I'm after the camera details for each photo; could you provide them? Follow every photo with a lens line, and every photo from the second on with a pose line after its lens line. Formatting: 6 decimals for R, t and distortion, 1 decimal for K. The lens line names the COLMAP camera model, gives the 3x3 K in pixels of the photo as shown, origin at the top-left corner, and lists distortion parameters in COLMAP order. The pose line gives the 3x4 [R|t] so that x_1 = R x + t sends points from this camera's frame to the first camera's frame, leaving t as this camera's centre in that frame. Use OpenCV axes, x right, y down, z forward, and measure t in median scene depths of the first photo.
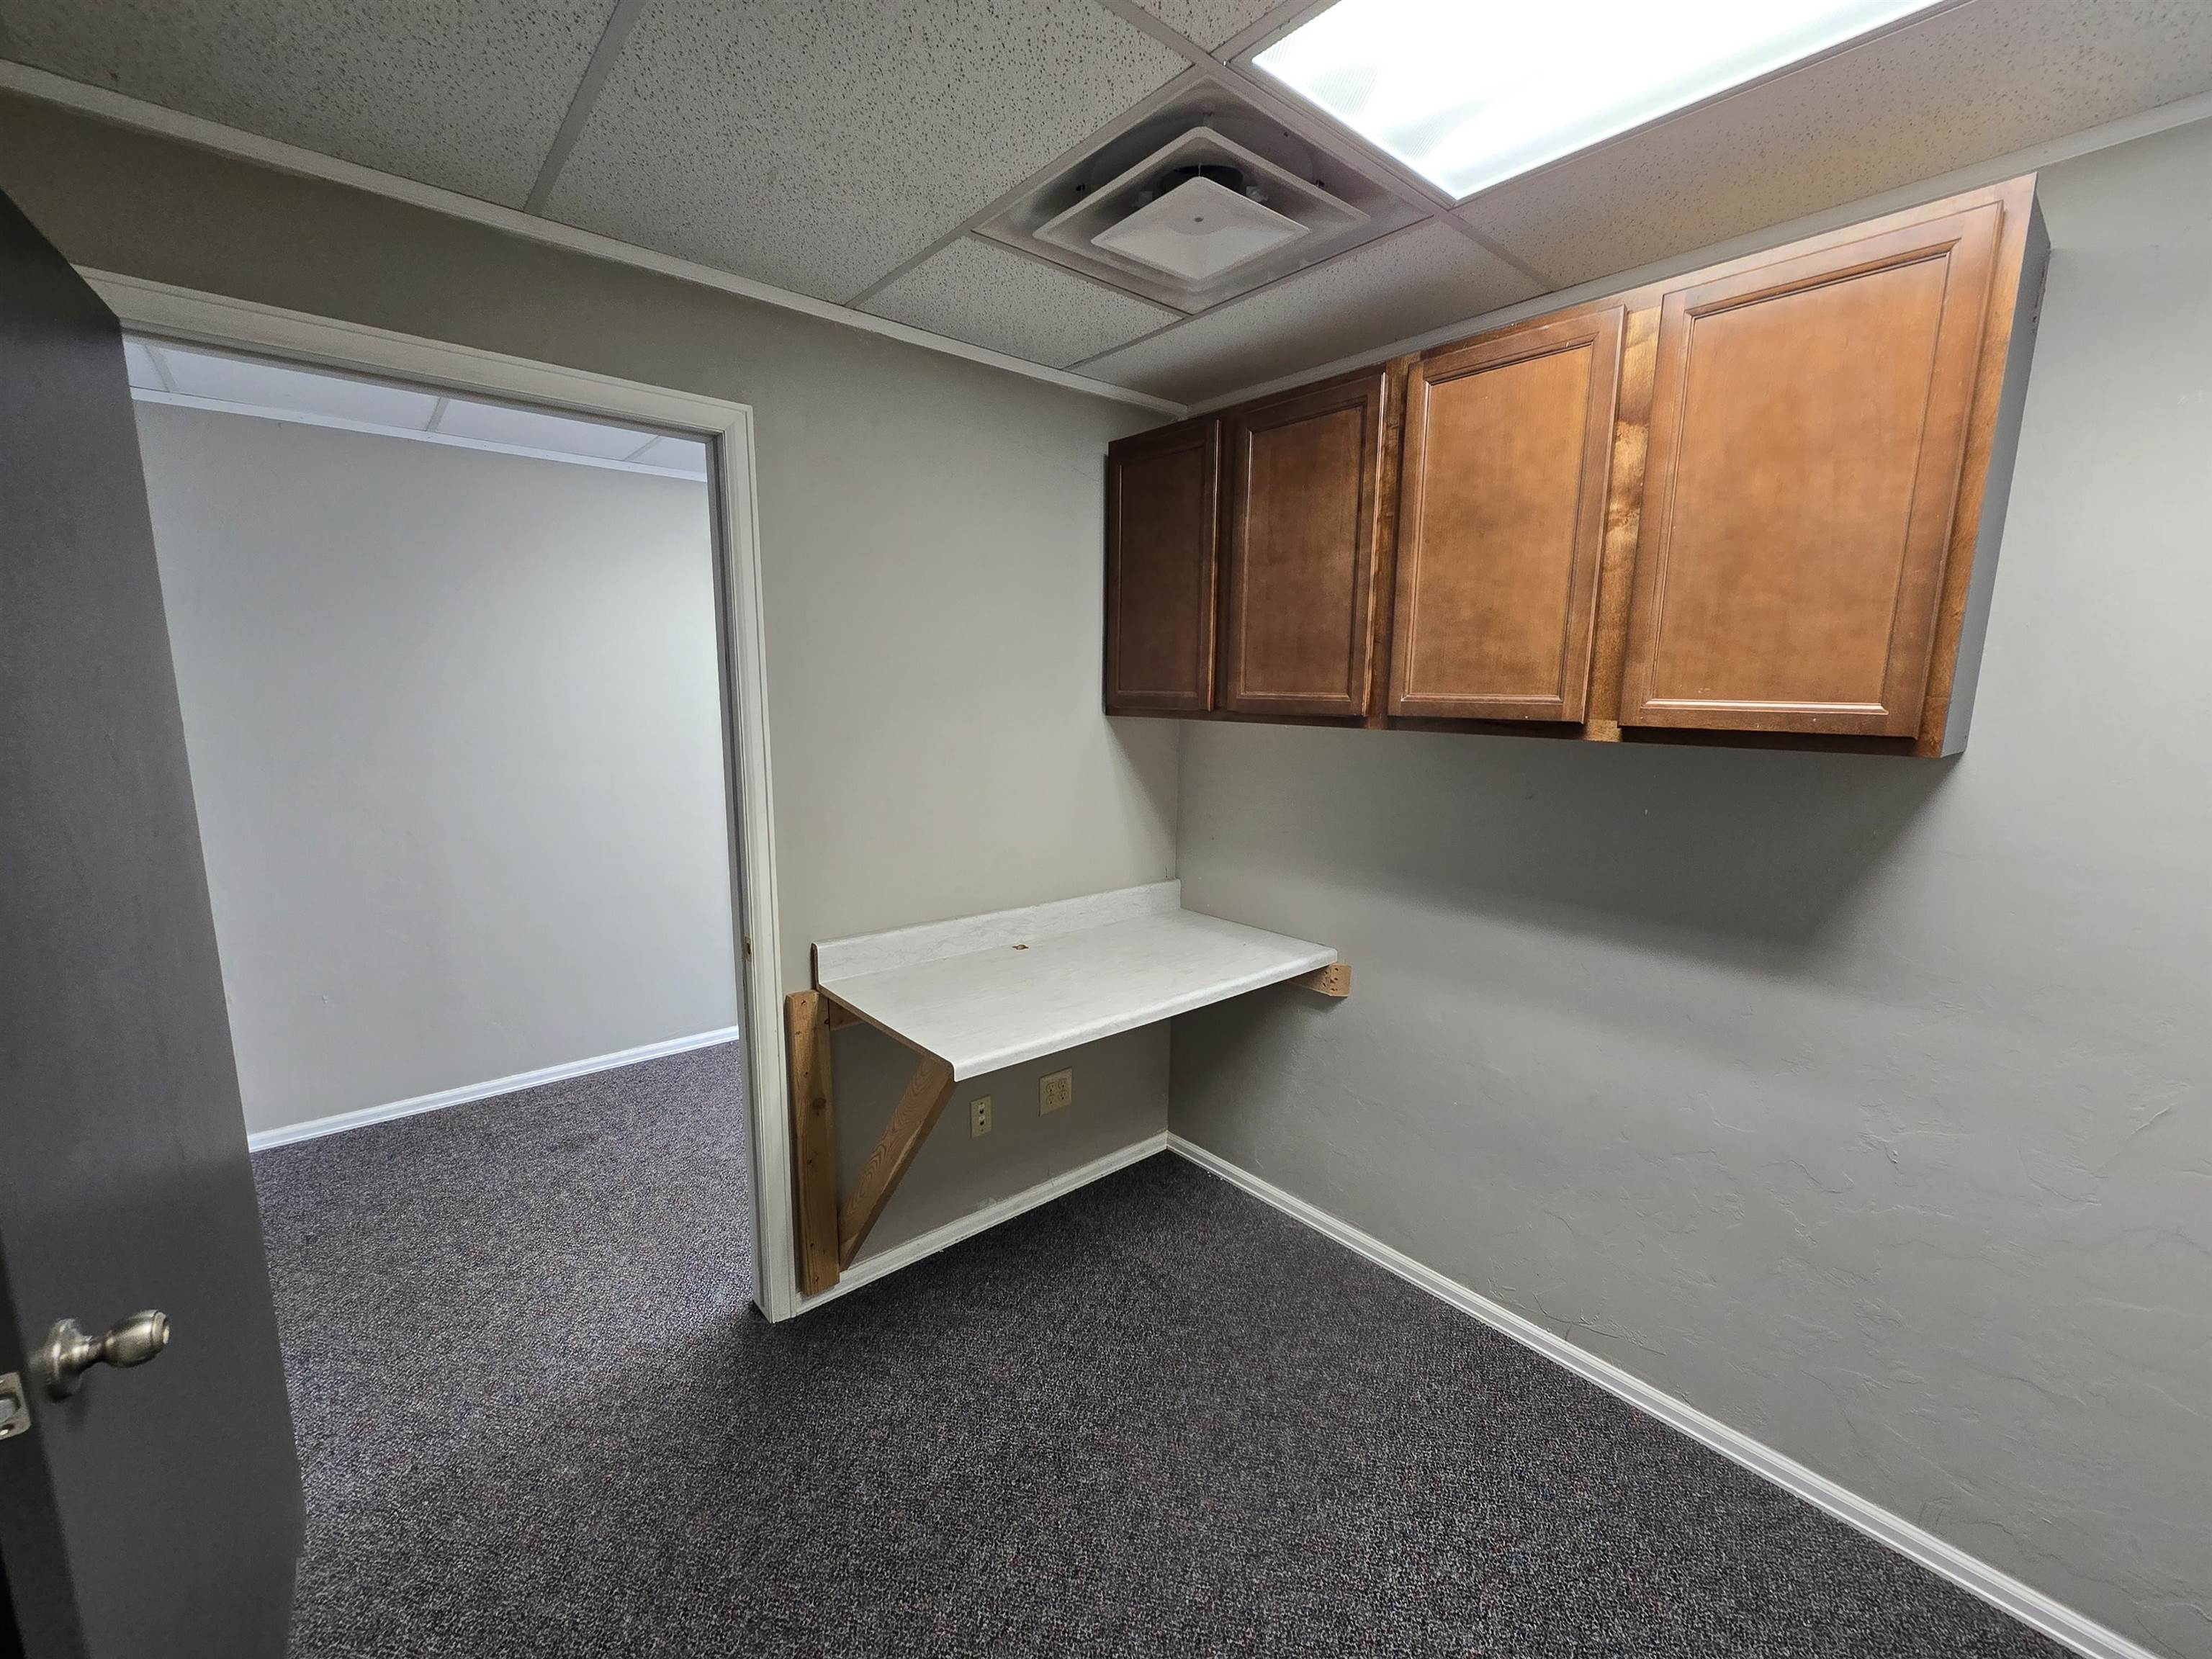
lens RADIAL K [[903.5, 0, 1096.4], [0, 903.5, 832.0], [0, 0, 1]] dist [-0.003613, 0.000316]
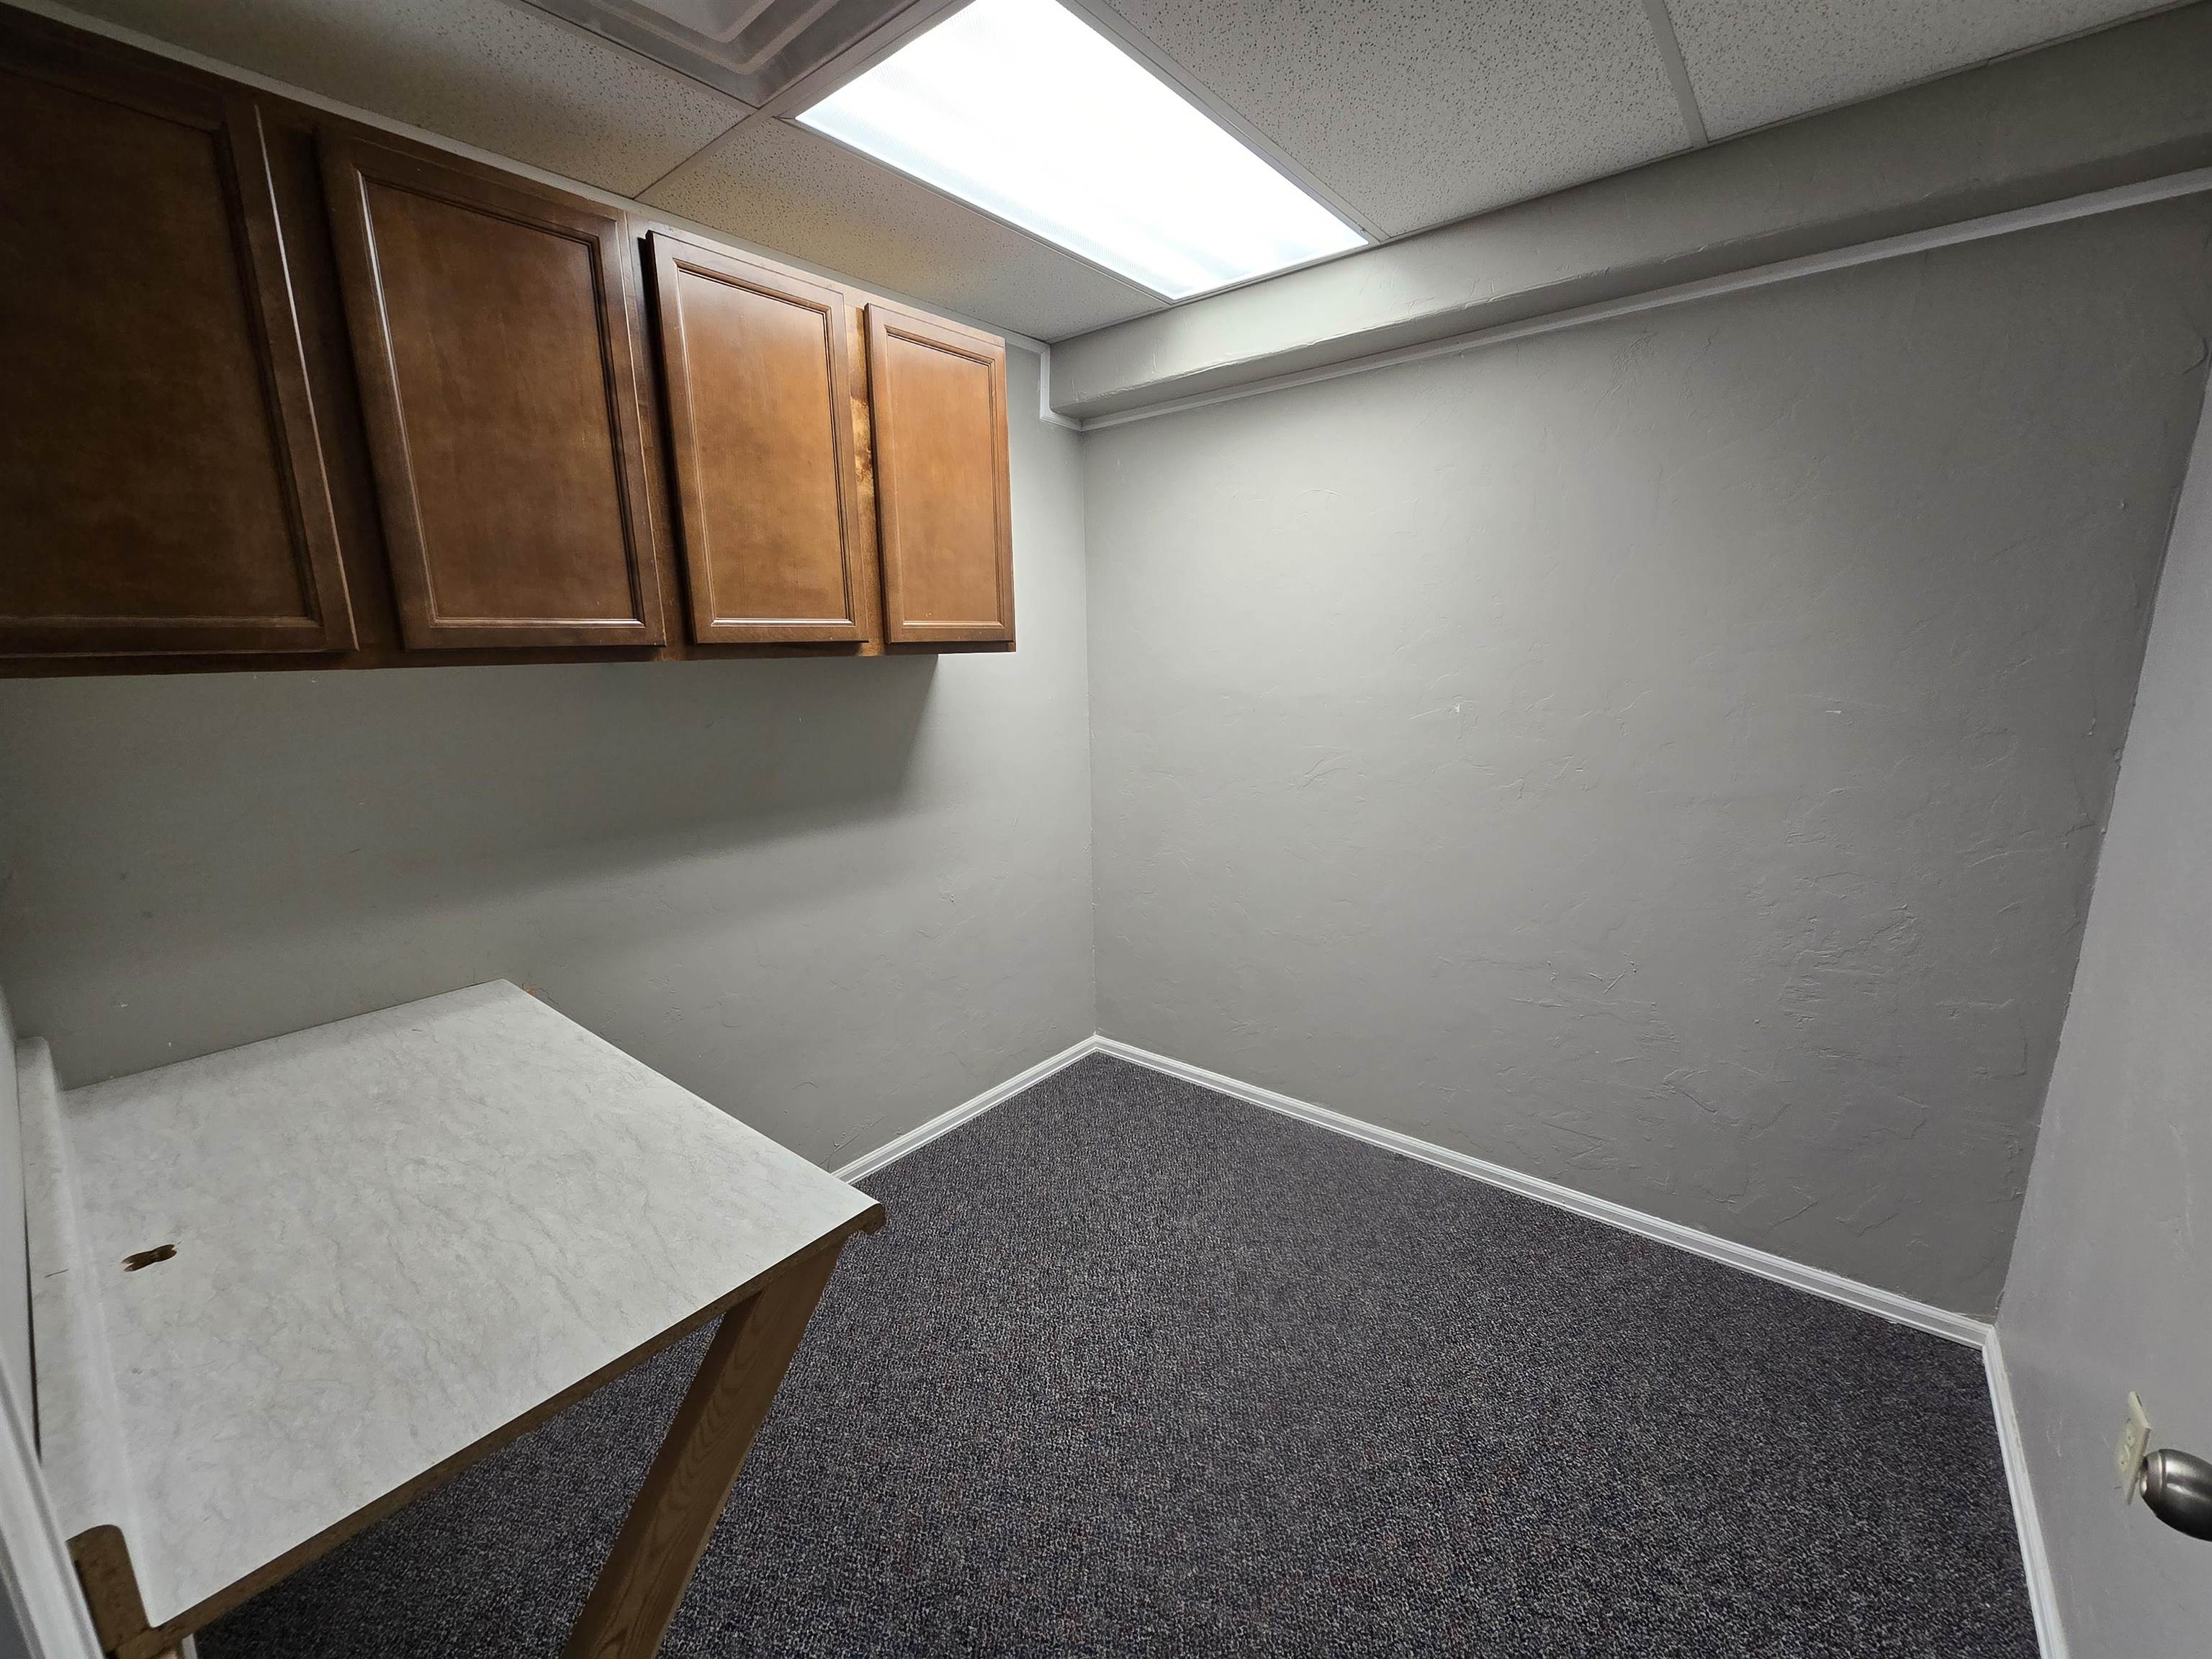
lens RADIAL K [[903.5, 0, 1098.8], [0, 903.5, 834.5], [0, 0, 1]] dist [-0.003613, 0.000316]
pose [[-0.174227, -0.210377, 0.961970, -0.679576], [0.174615, 0.954829, 0.240441, -0.099804], [-0.969100, 0.209866, -0.129622, 0.821688]]
